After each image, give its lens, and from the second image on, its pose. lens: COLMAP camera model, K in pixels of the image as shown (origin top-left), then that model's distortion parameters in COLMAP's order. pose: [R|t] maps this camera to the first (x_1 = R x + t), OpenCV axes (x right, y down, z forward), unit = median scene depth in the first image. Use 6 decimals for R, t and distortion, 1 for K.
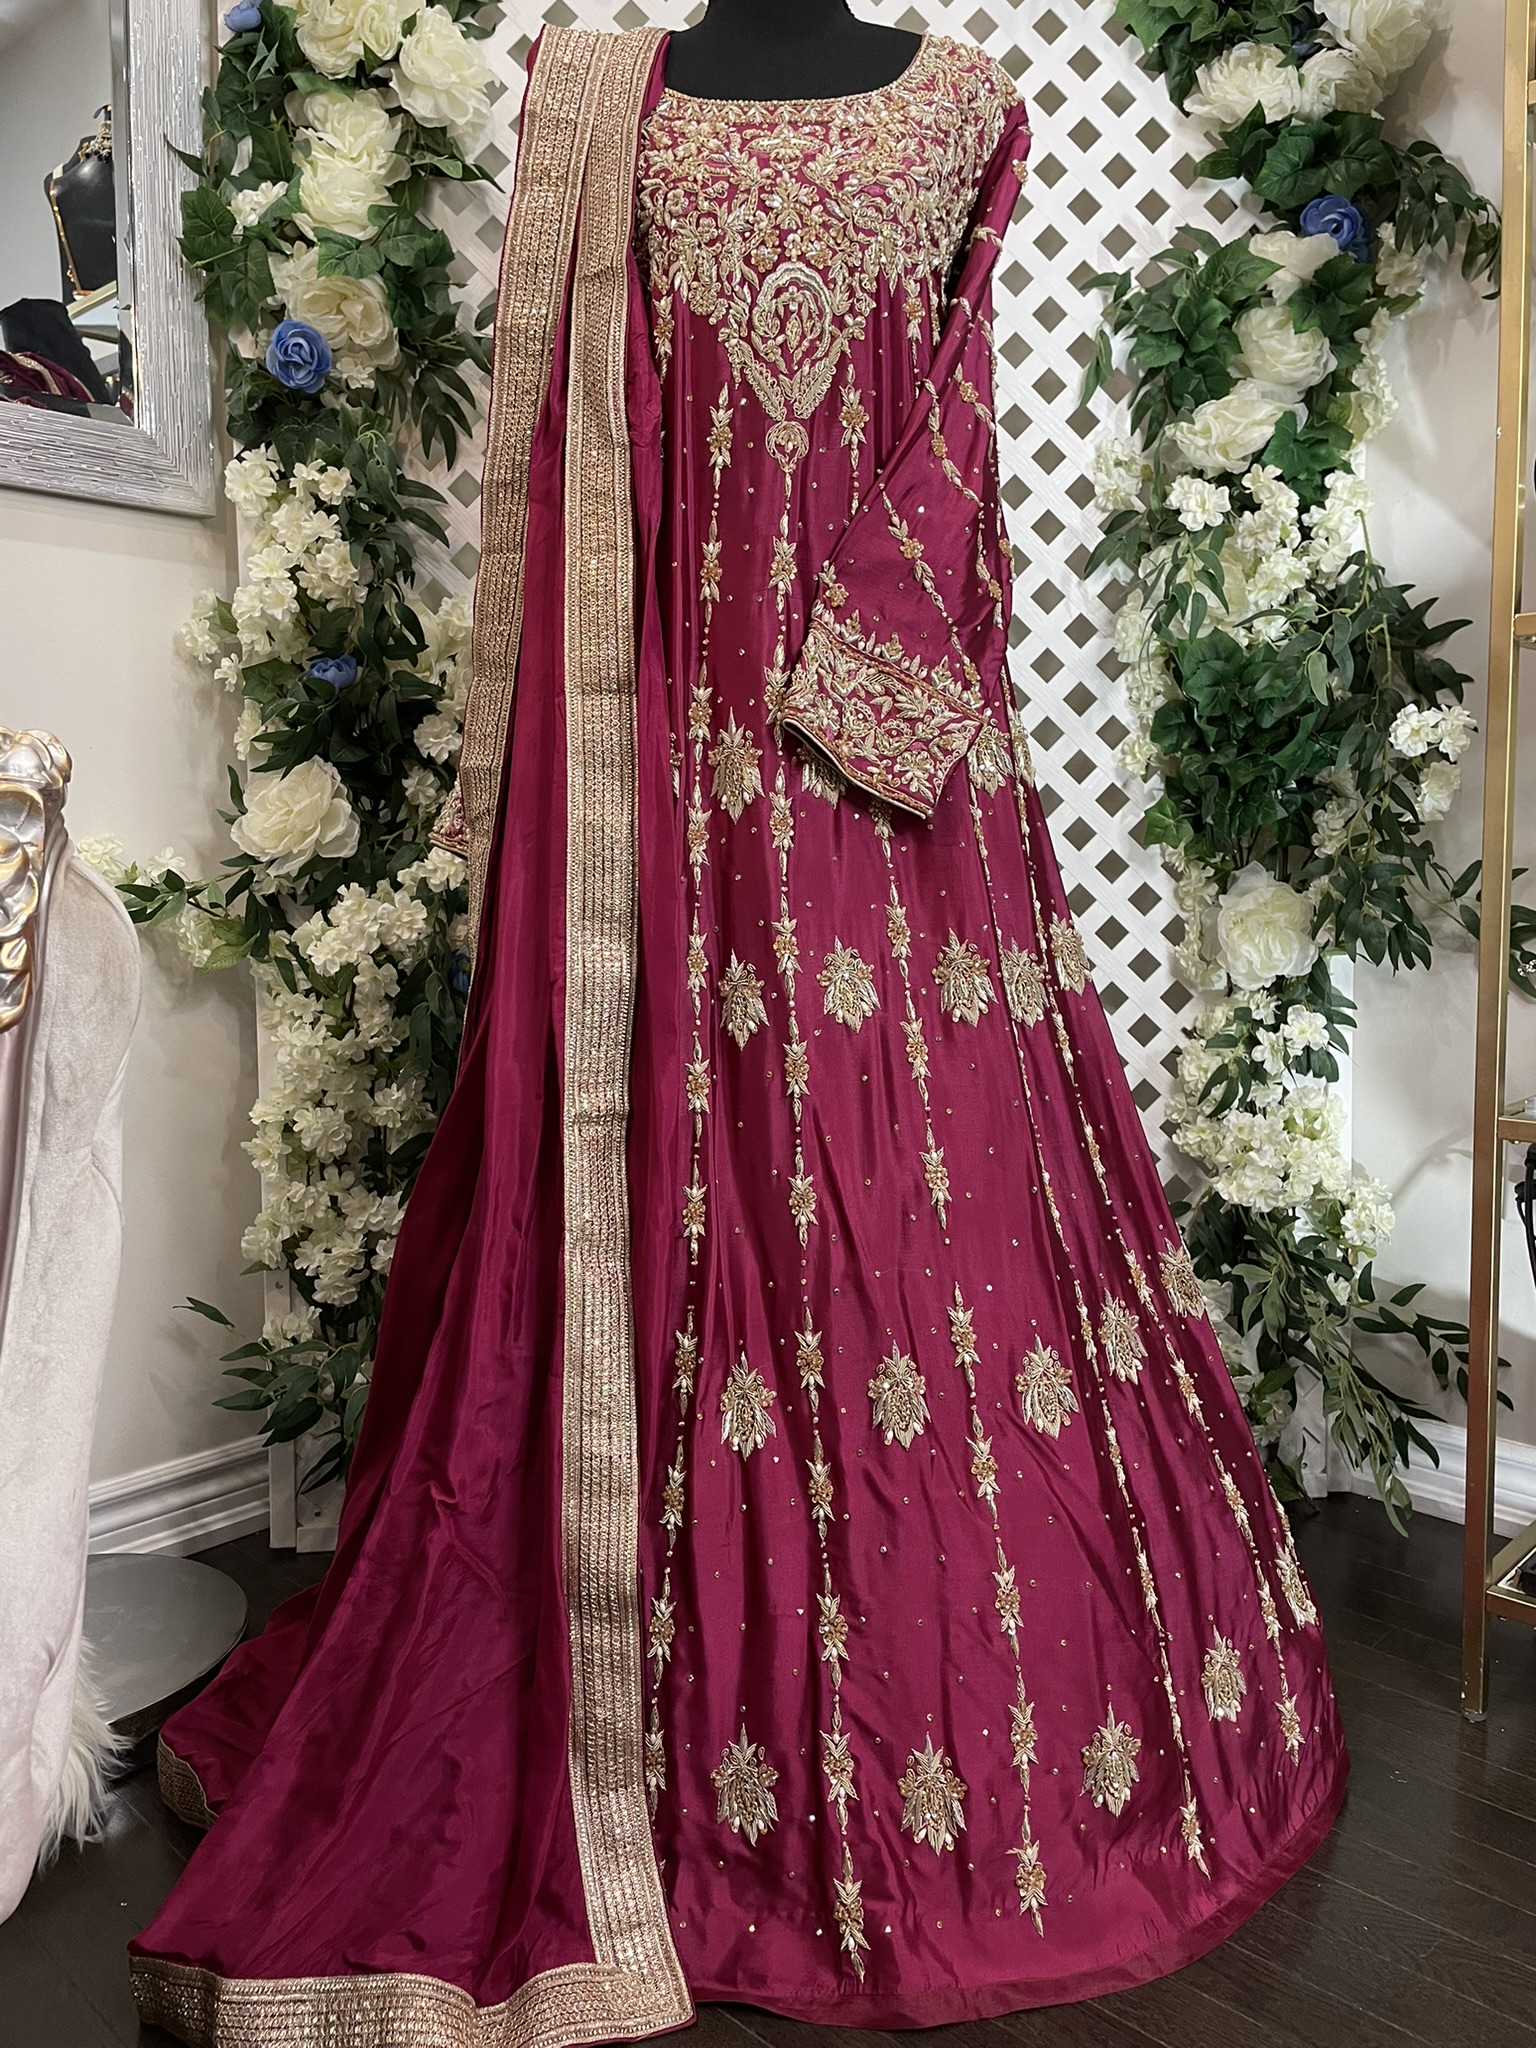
lens RADIAL K [[1559.4, 0, 768.0], [0, 1559.4, 1024.0], [0, 0, 1]] dist [0.076776, -0.113176]
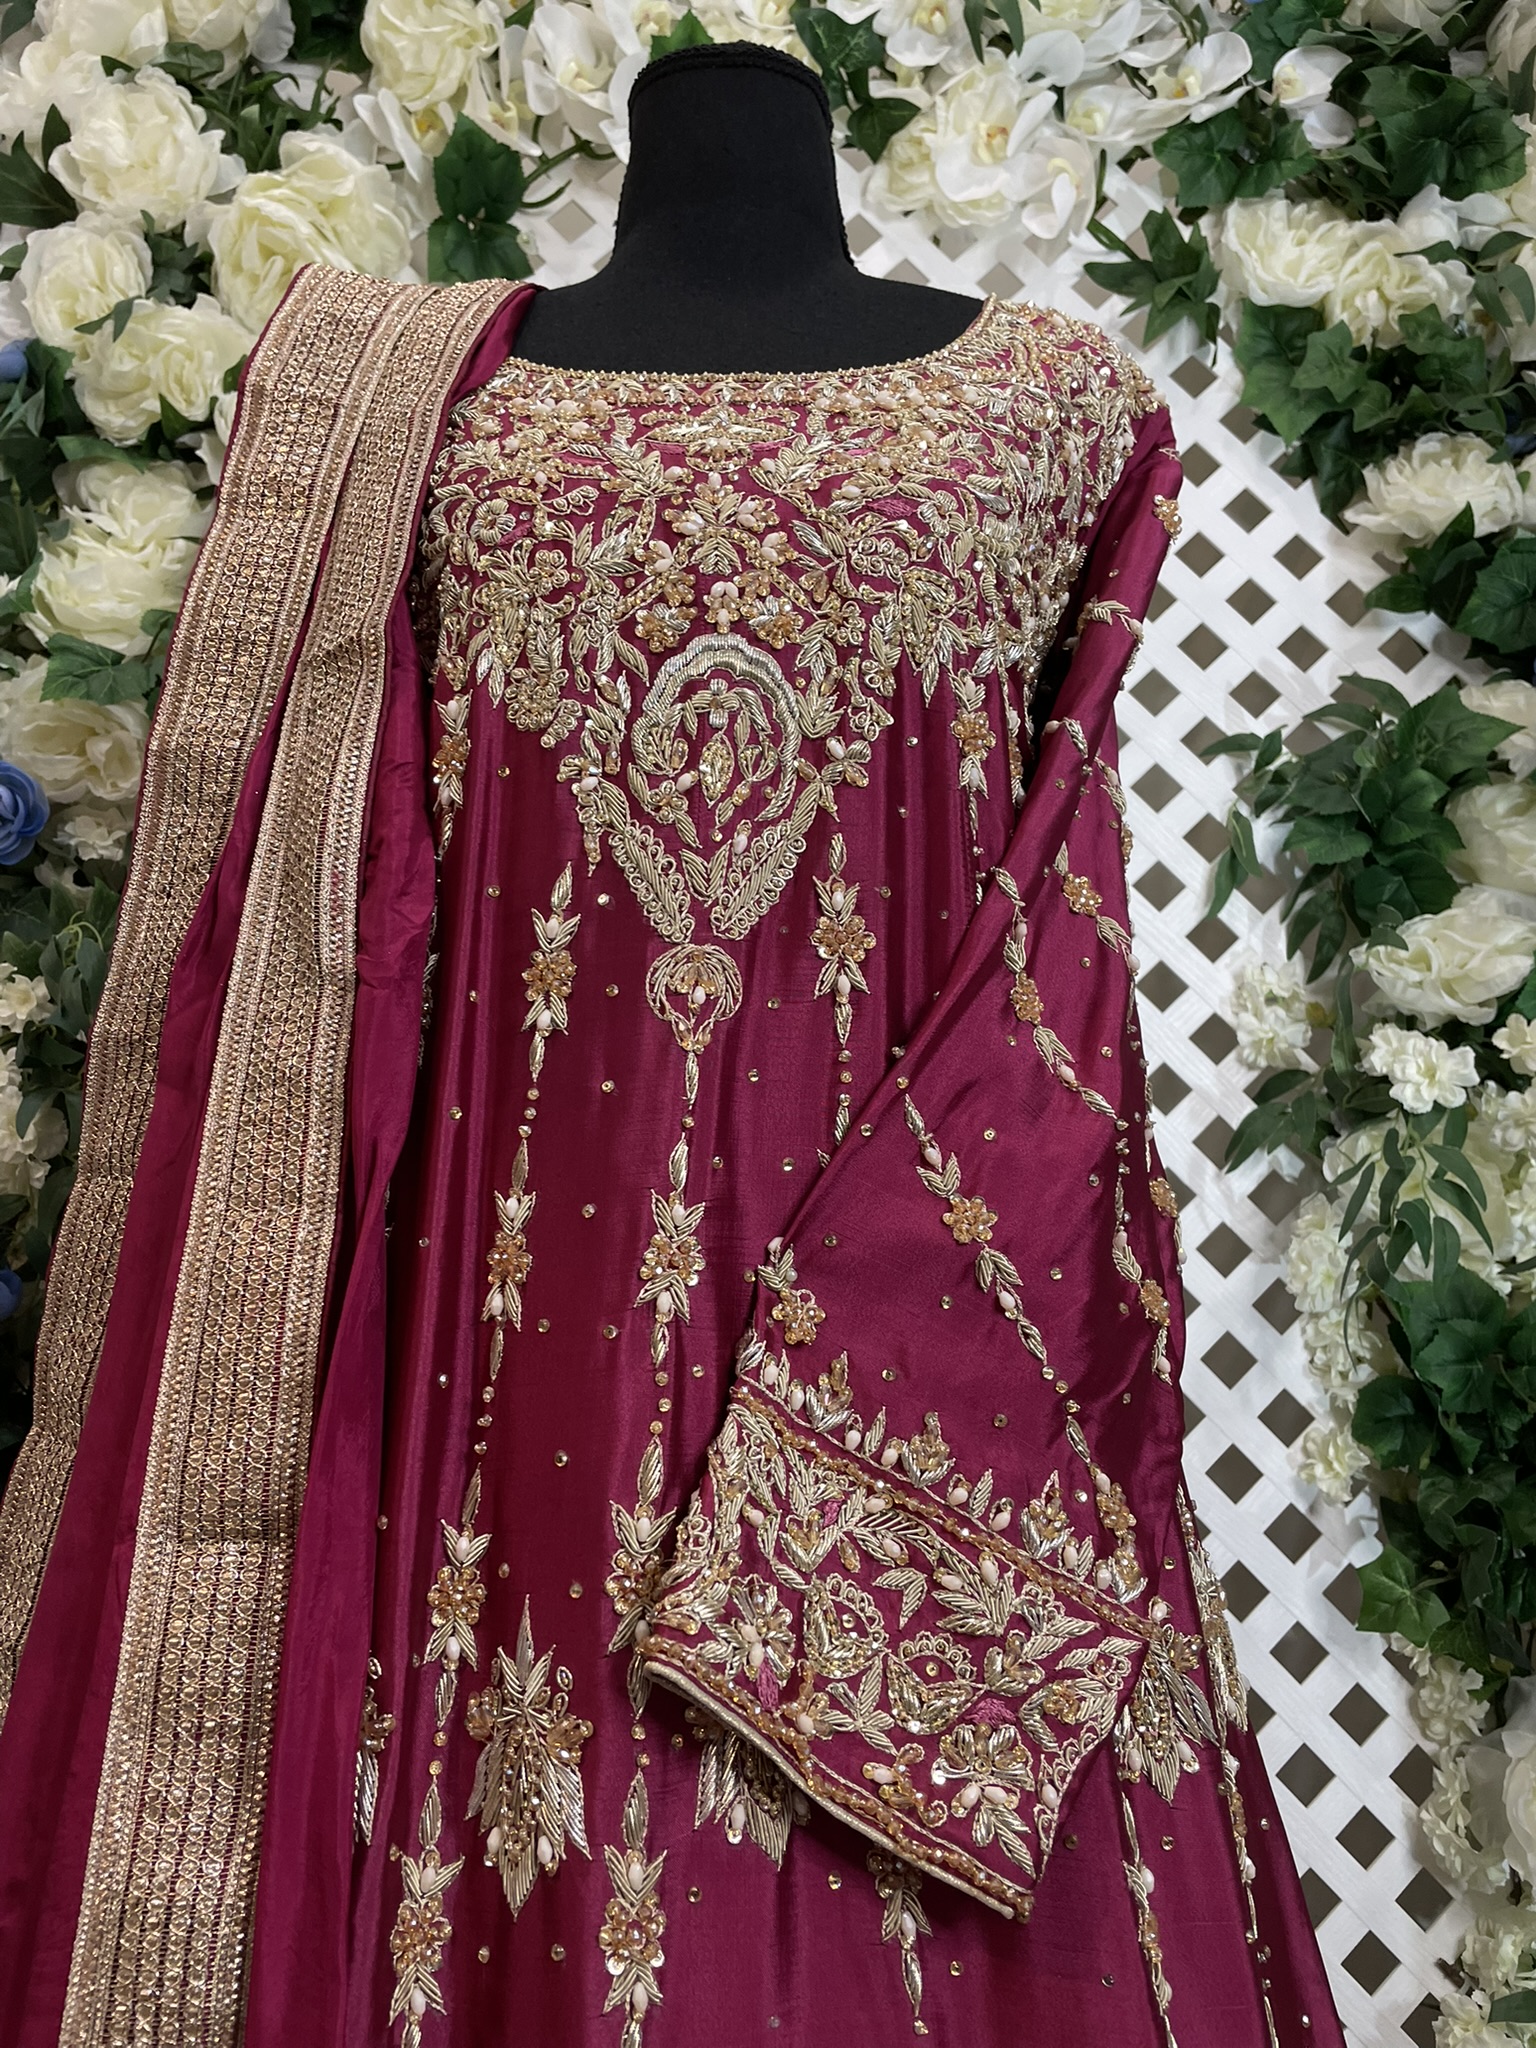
lens RADIAL K [[1587.4, 0, 750.6], [0, 1587.4, 1031.3], [0, 0, 1]] dist [0.095513, -0.138851]
pose [[0.999156, 0.030102, -0.027945, 0.028395], [-0.036796, 0.958303, -0.283375, -0.156122], [0.018249, 0.284164, 0.958602, 0.386198]]
